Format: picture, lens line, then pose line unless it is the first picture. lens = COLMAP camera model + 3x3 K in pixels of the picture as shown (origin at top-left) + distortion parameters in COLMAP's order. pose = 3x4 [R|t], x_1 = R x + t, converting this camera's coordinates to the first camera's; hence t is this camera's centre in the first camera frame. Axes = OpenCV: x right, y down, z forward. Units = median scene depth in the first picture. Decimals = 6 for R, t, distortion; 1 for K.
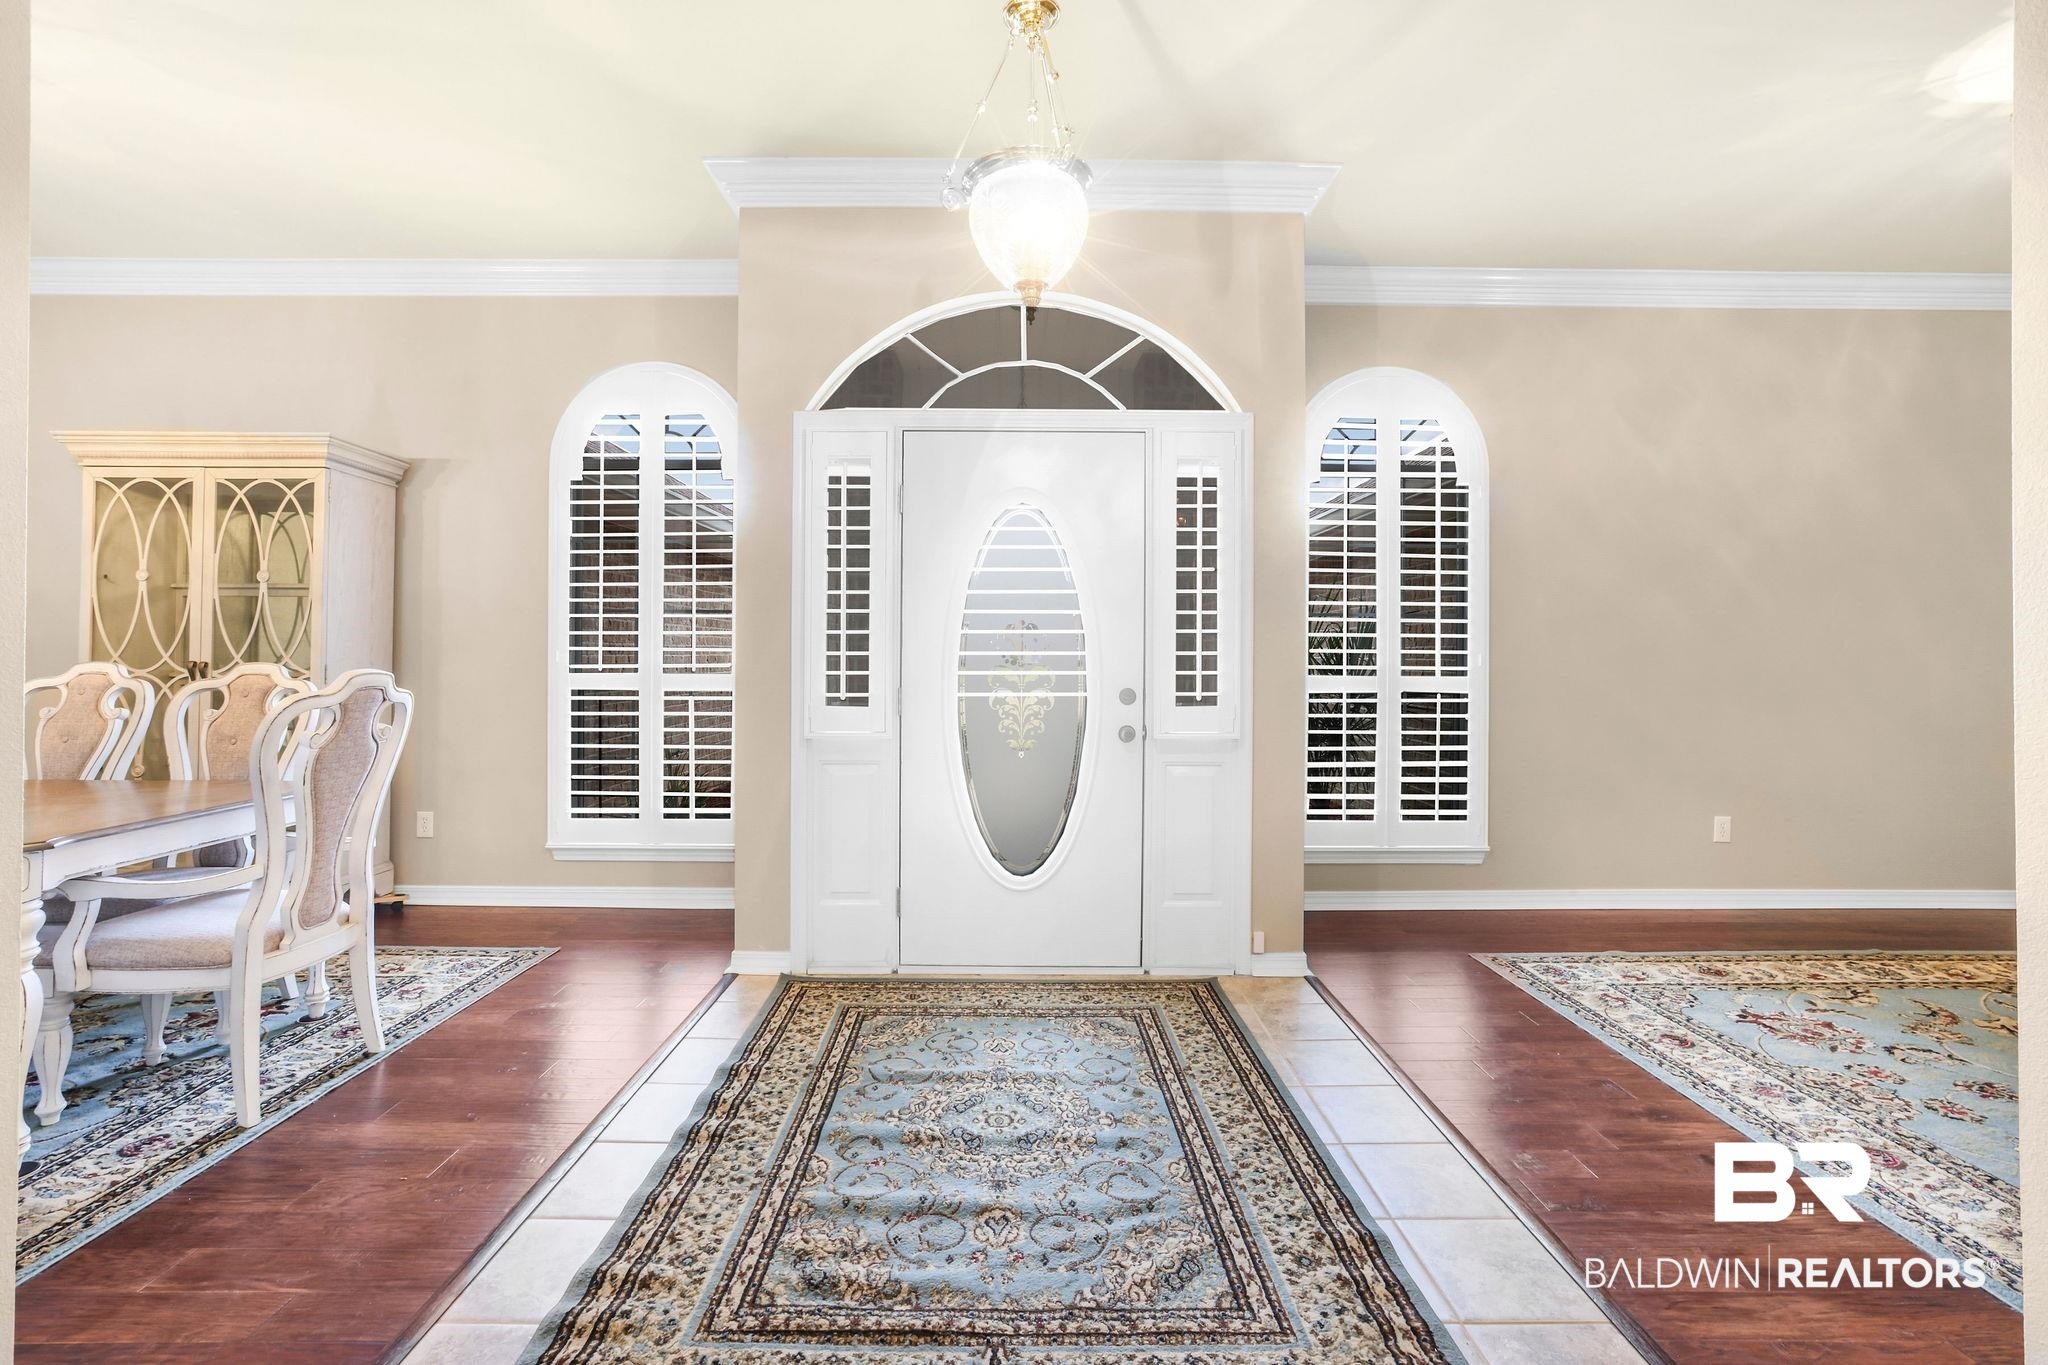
lens RADIAL K [[948.4, 0, 1017.4], [0, 948.4, 653.6], [0, 0, 1]] dist [0.004384, 0.001990]
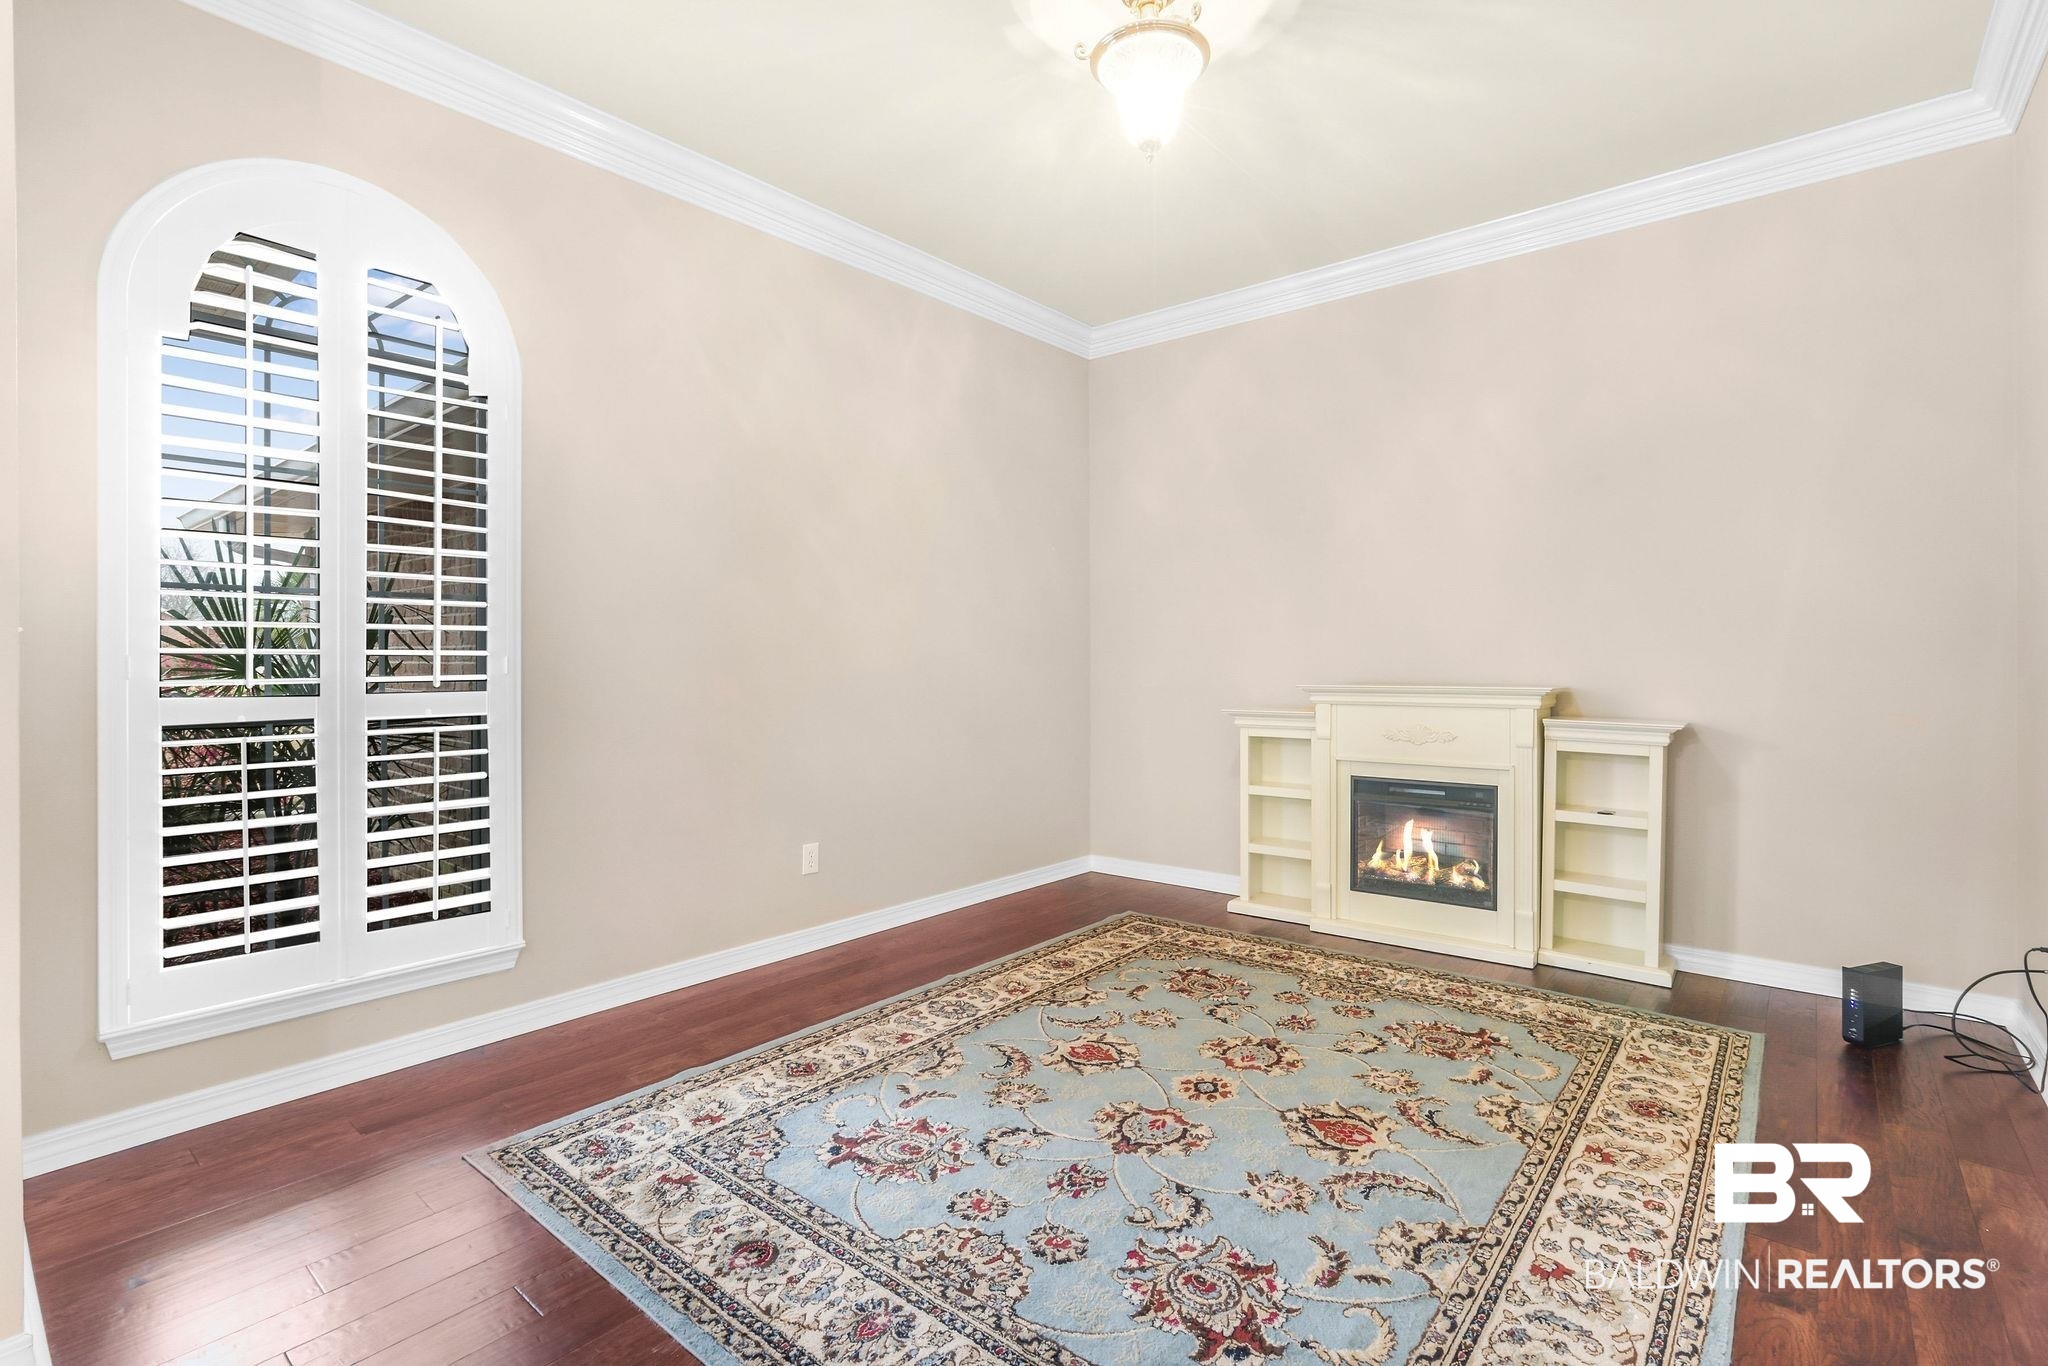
lens RADIAL K [[948.4, 0, 1068.0], [0, 948.4, 665.9], [0, 0, 1]] dist [0.004384, 0.001990]
pose [[0.619069, -0.011431, 0.785254, 0.278969], [0.001745, 0.999912, 0.013180, -0.000085], [-0.785335, -0.006789, 0.619034, 0.377460]]
